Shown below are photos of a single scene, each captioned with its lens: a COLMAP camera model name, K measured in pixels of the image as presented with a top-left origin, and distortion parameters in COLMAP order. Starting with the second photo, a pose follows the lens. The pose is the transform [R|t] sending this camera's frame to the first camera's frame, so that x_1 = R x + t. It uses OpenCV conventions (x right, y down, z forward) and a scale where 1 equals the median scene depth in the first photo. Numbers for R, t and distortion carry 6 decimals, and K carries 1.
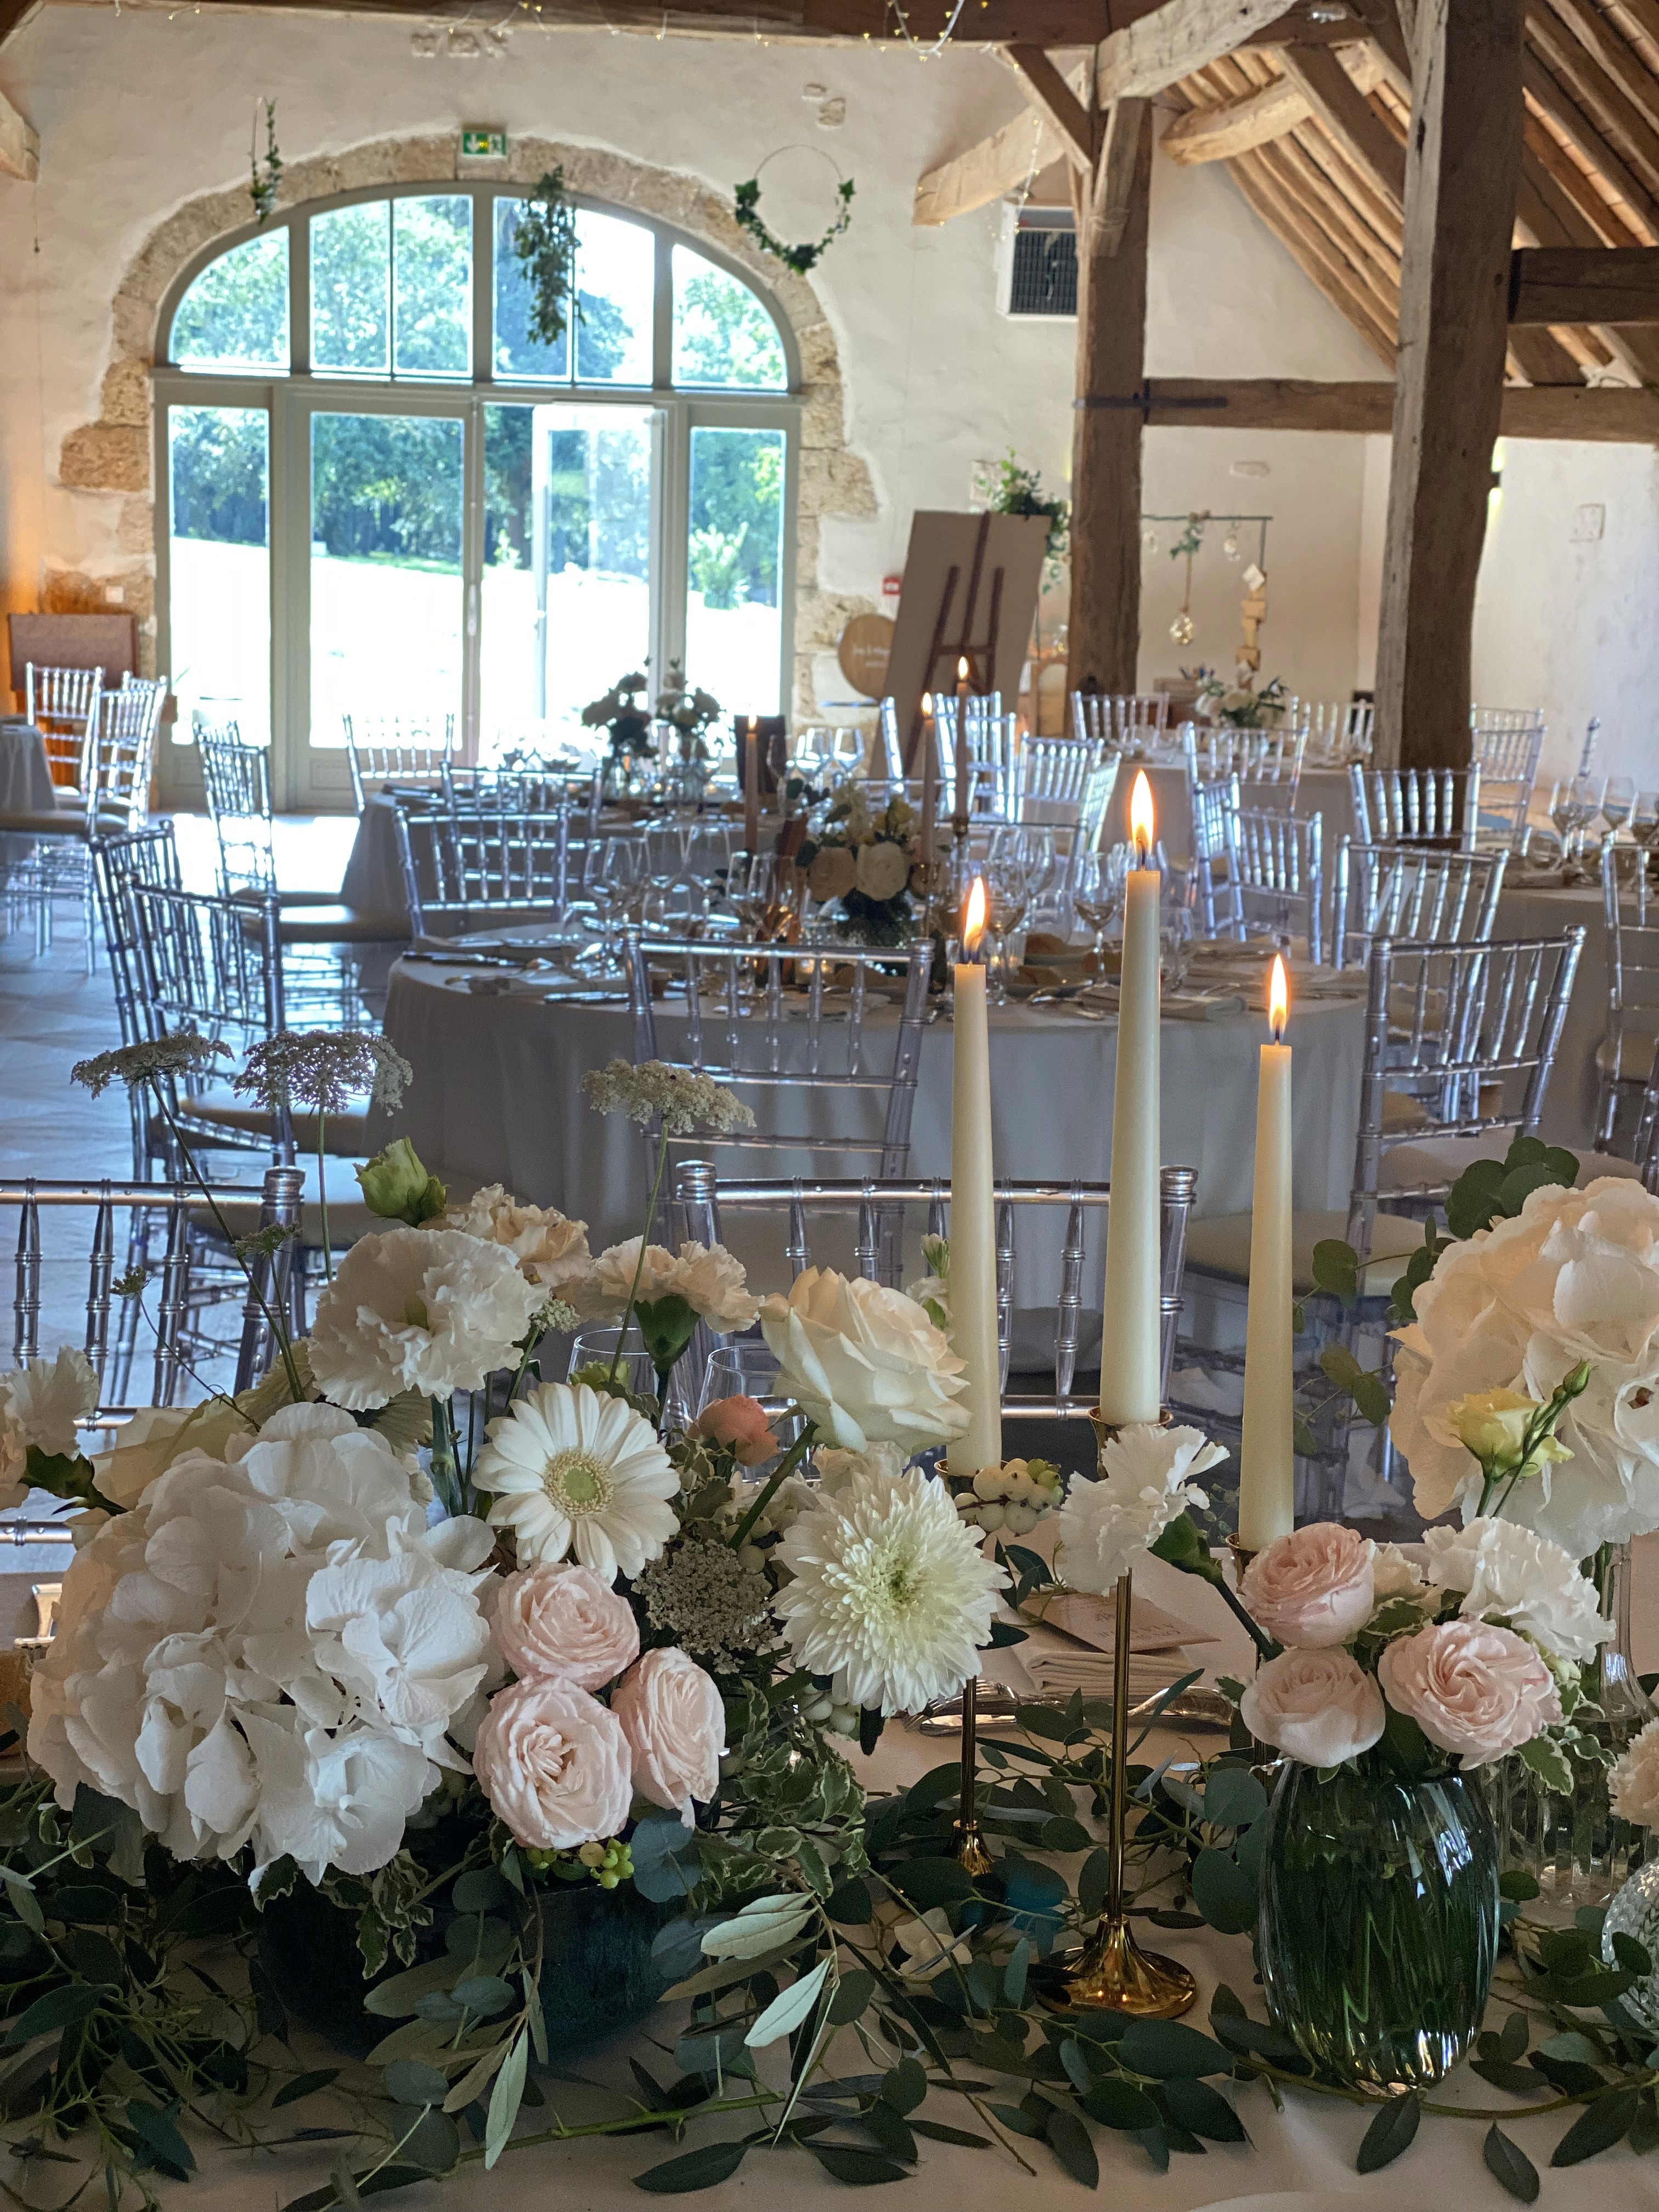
lens RADIAL K [[3364.3, 0, 823.7], [0, 3364.3, 1112.5], [0, 0, 1]] dist [0.150235, 0.000000]
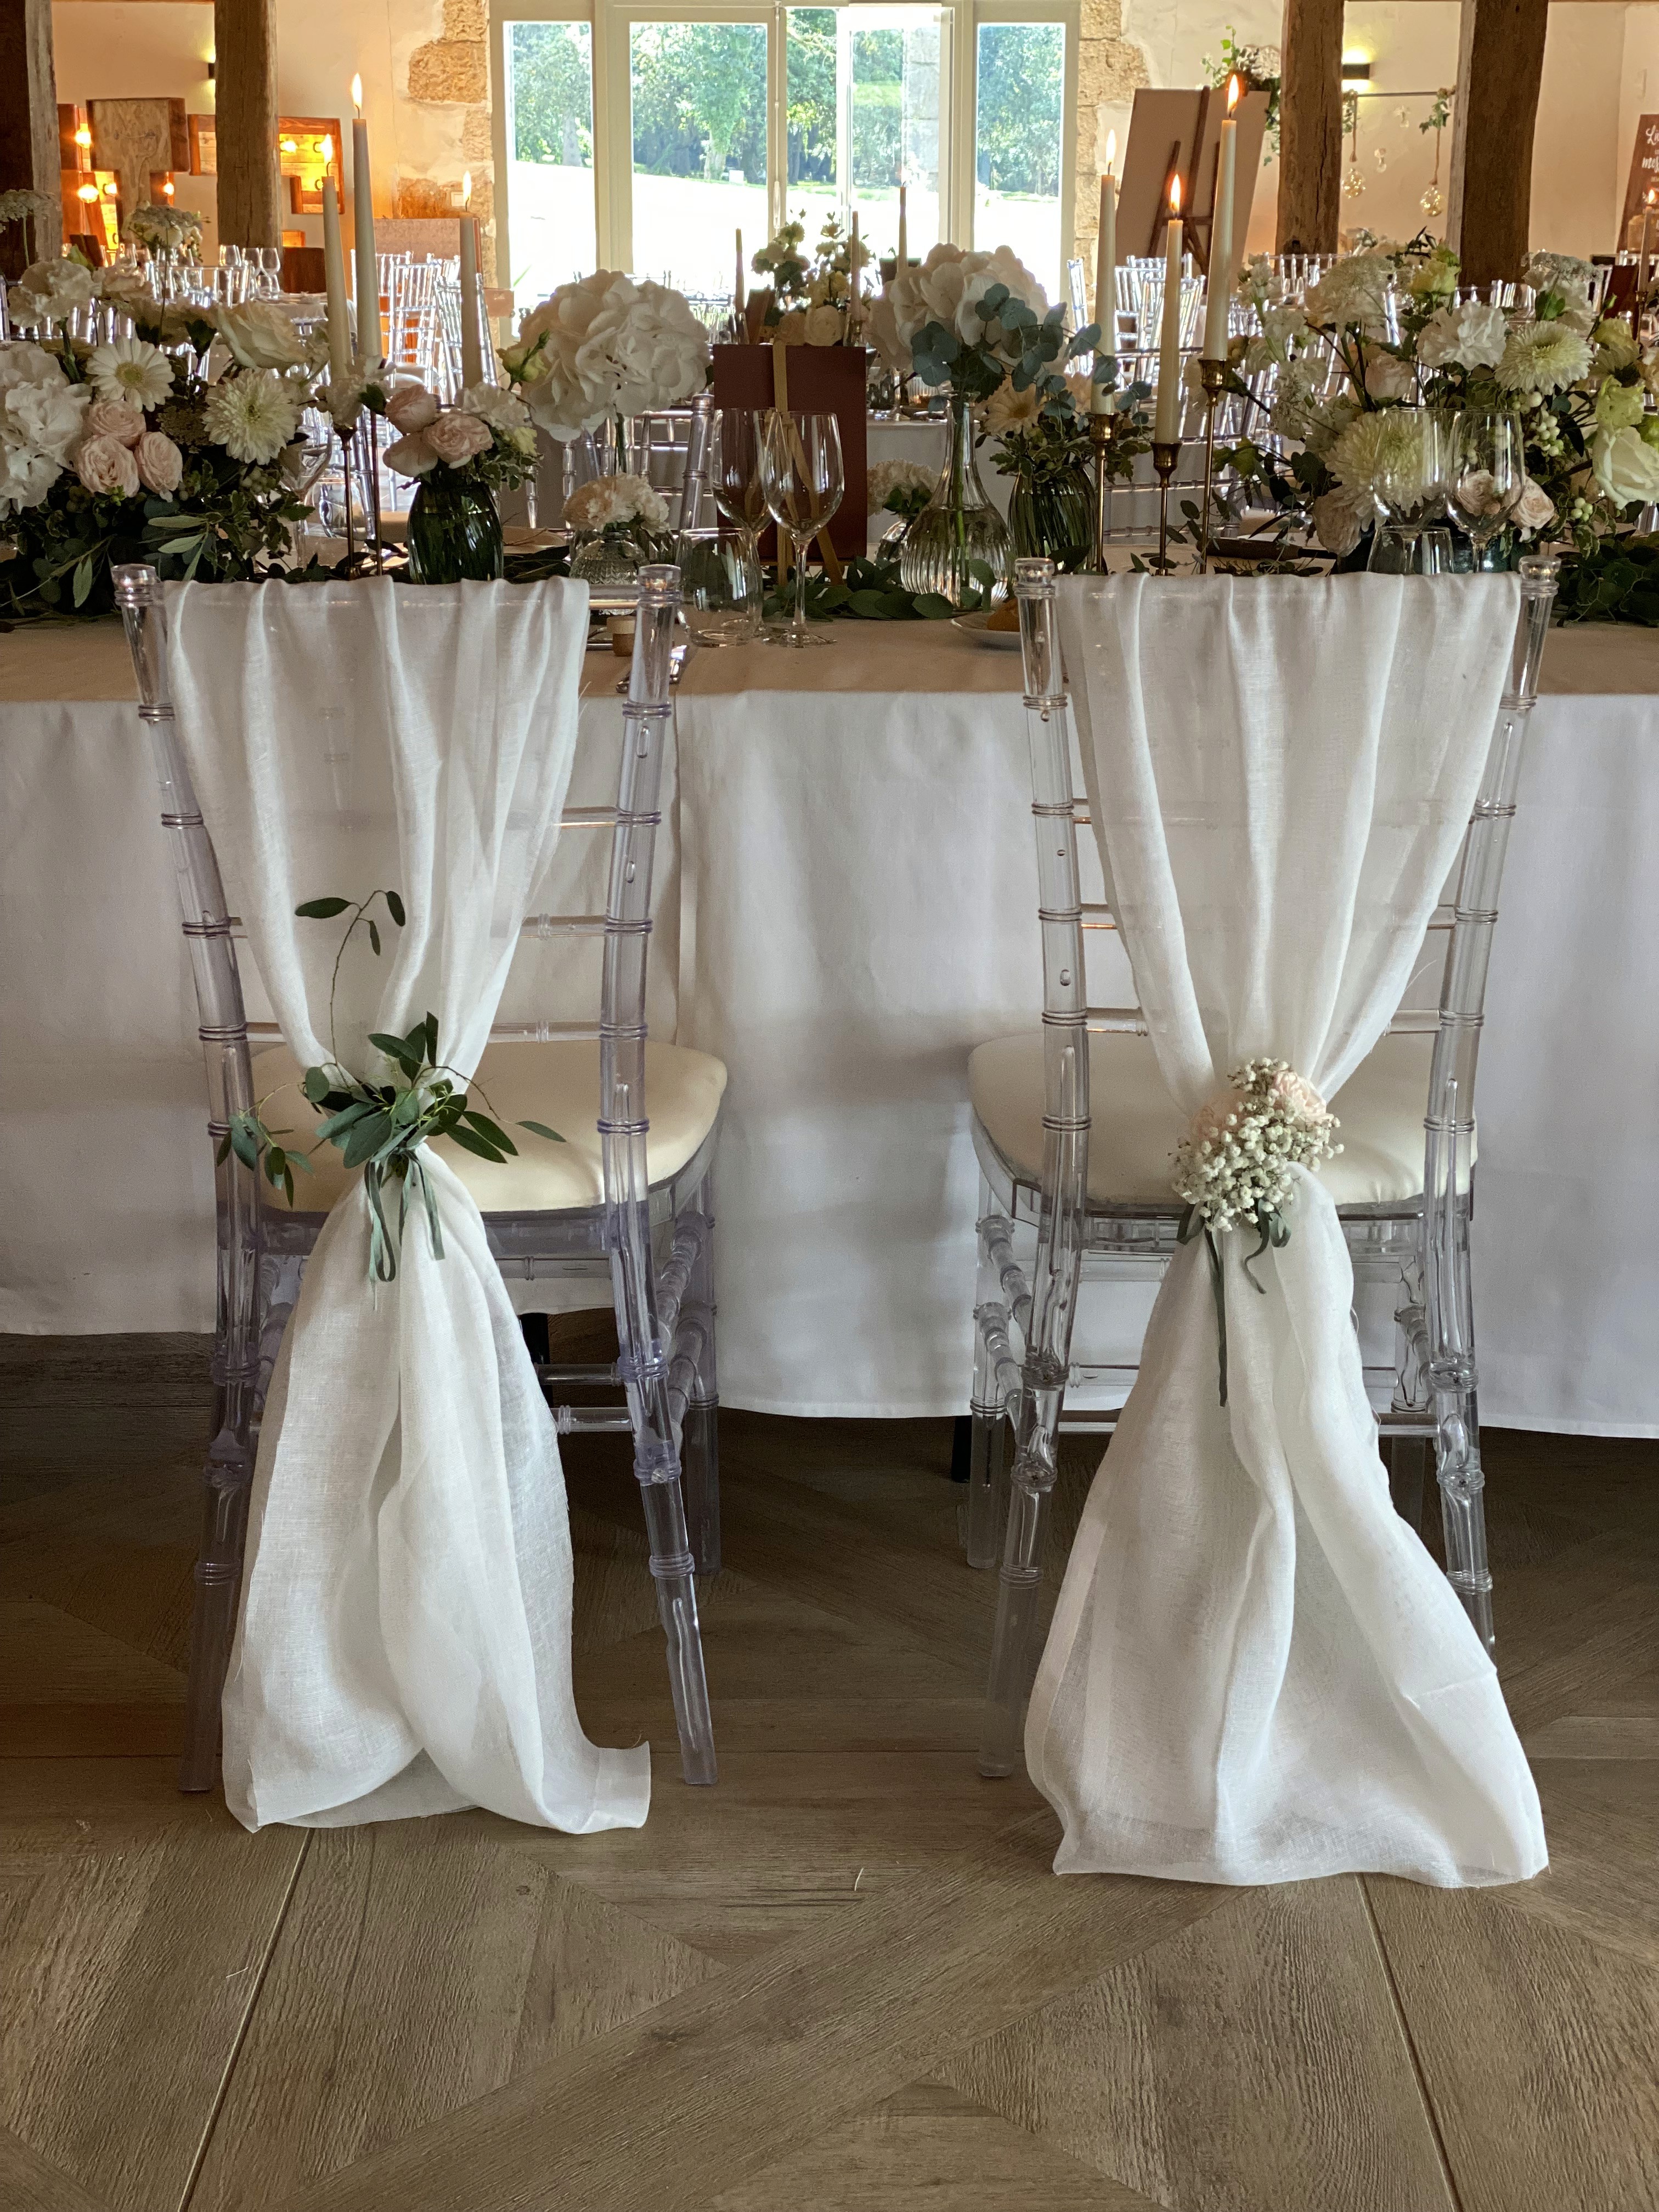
lens RADIAL K [[3364.3, 0, 833.7], [0, 3364.3, 1099.1], [0, 0, 1]] dist [0.150235, 0.000000]
pose [[0.991618, 0.007906, -0.128965, 0.071974], [0.004997, 0.995033, 0.099423, 0.036818], [0.129111, -0.099234, 0.986652, -0.137425]]
